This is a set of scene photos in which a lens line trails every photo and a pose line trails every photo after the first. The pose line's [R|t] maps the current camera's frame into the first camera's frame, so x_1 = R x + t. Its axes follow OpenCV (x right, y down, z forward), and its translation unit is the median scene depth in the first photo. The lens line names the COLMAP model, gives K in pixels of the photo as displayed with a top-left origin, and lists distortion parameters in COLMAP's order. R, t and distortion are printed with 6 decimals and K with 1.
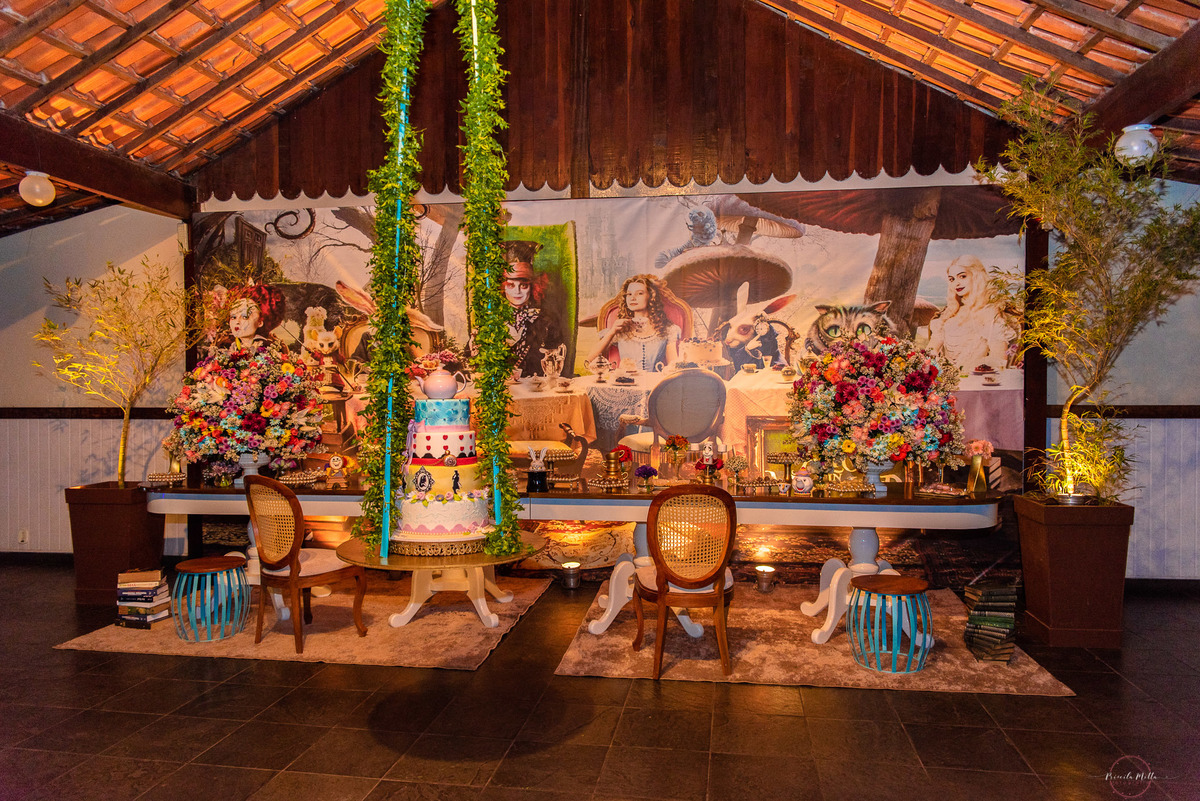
lens RADIAL K [[801.4, 0, 599.5], [0, 801.4, 382.5], [0, 0, 1]] dist [0.006405, -0.000026]
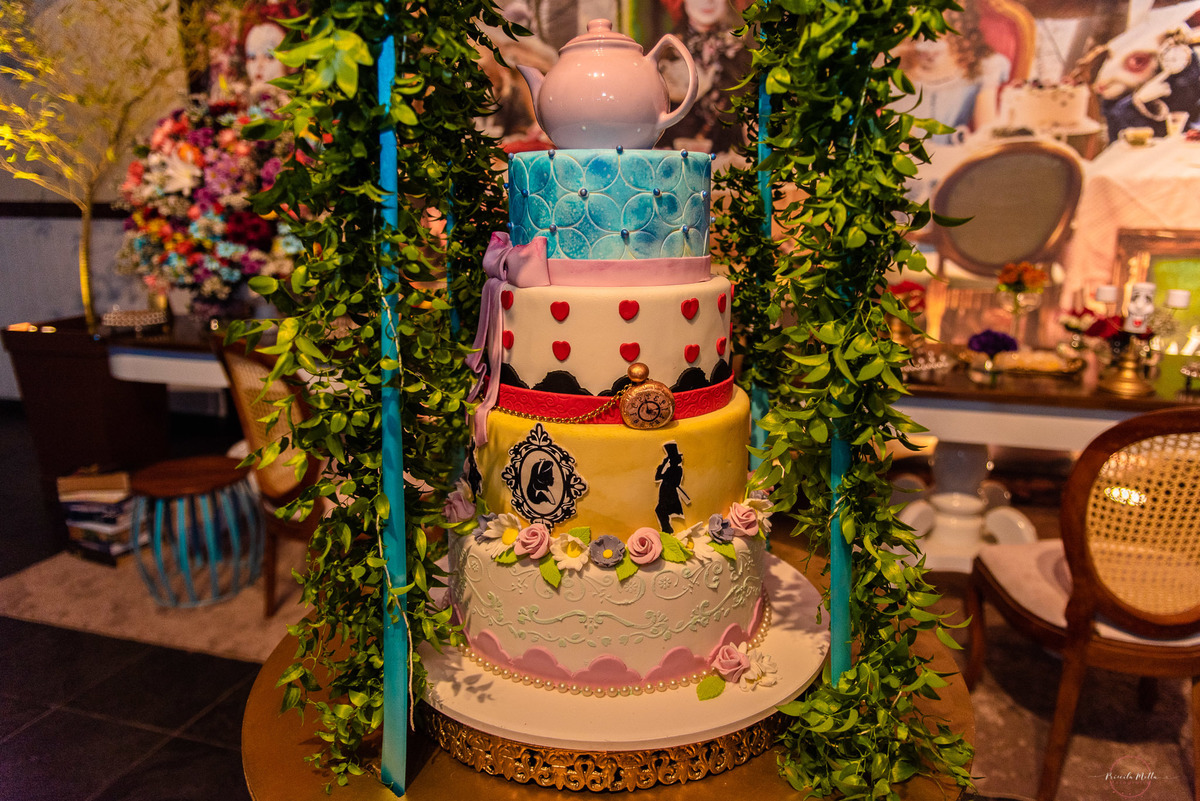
lens RADIAL K [[801.4, 0, 599.5], [0, 801.4, 382.5], [0, 0, 1]] dist [0.006405, -0.000026]
pose [[0.988078, 0.041920, -0.148140, -0.104402], [-0.005739, 0.971576, 0.236659, 0.020566], [0.153850, -0.232987, 0.960233, 0.482960]]
